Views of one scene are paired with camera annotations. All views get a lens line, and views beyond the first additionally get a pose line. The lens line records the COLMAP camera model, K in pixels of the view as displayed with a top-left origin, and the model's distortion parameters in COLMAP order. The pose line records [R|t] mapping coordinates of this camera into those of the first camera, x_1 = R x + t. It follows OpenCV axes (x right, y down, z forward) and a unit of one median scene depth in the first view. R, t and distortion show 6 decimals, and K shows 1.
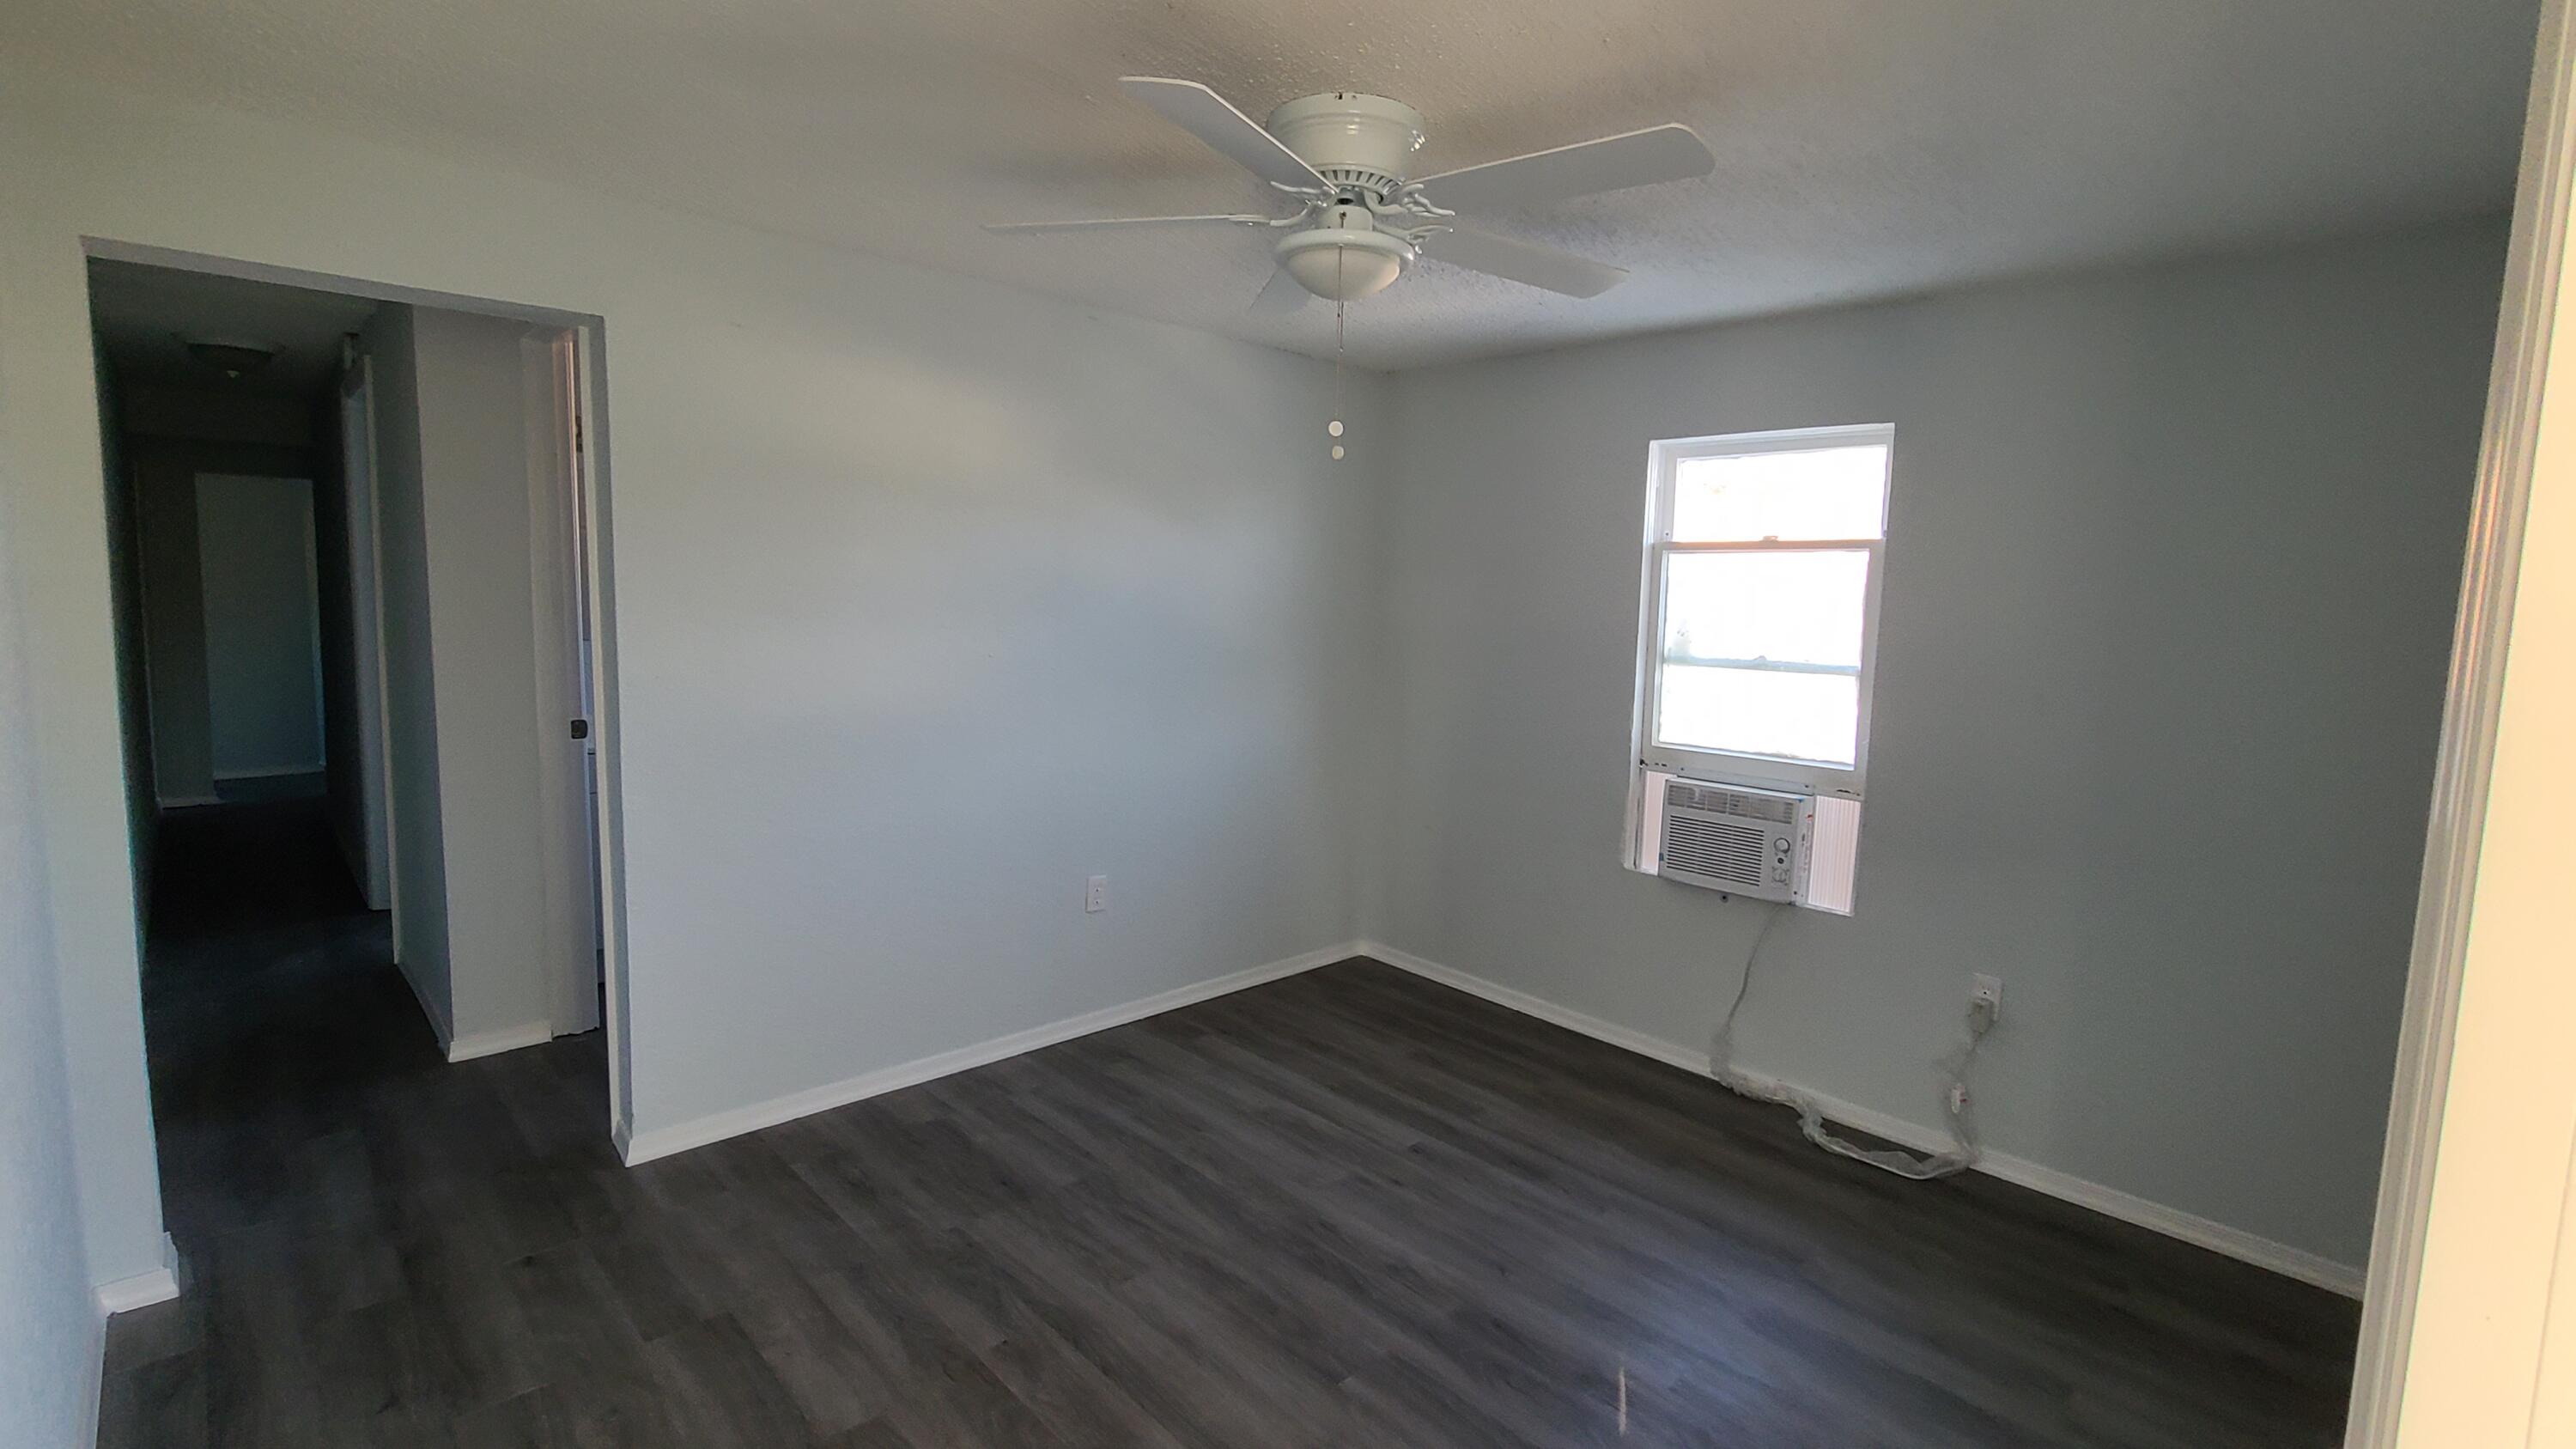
lens RADIAL K [[1104.9, 0, 1247.4], [0, 1104.9, 714.3], [0, 0, 1]] dist [-0.002174, 0.000893]
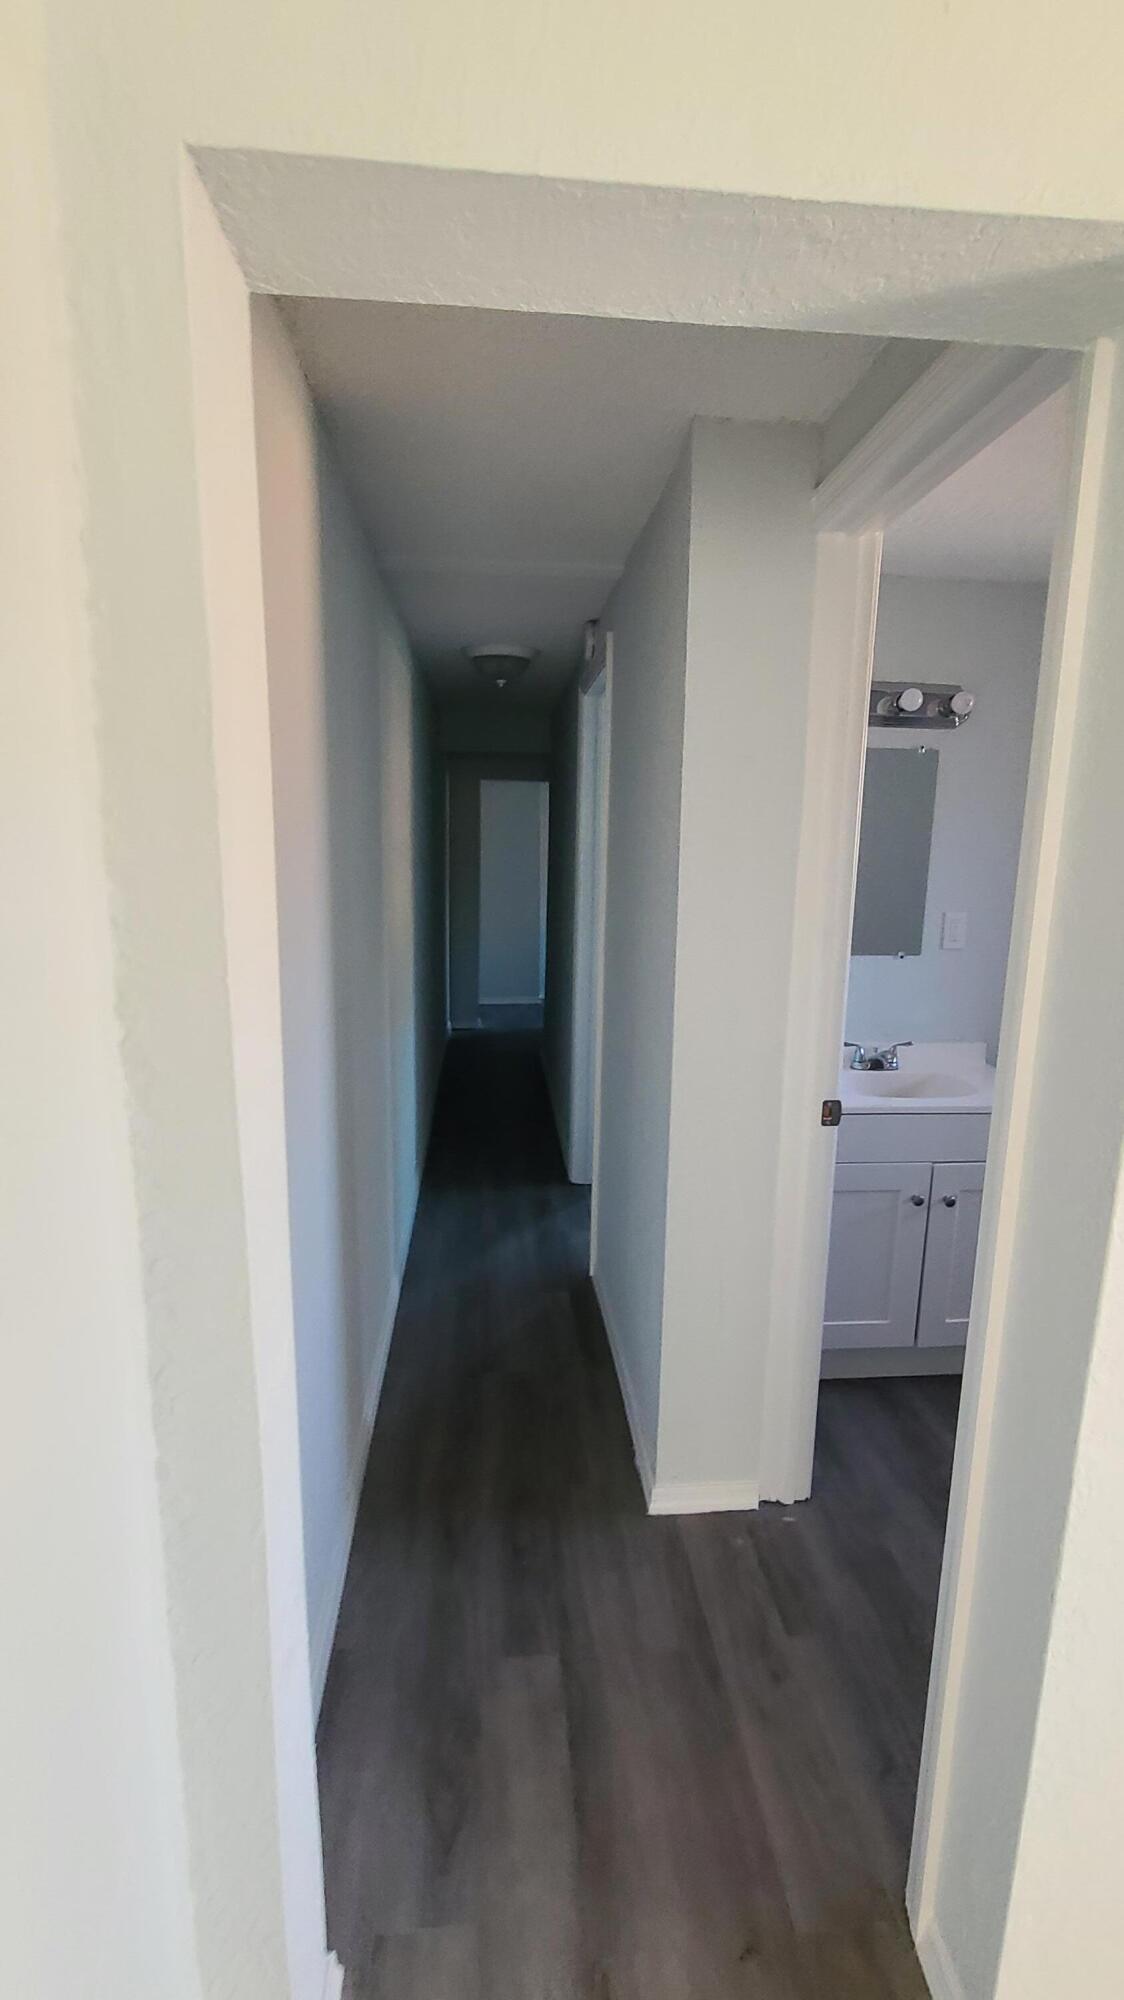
lens RADIAL K [[857.7, 0, 562.0], [0, 857.7, 1000.0], [0, 0, 1]] dist [-0.002174, 0.000893]
pose [[0.781084, 0.099780, -0.616402, -0.338941], [-0.060473, 0.994598, 0.084372, -0.076504], [0.621491, -0.028626, 0.782898, 0.387372]]
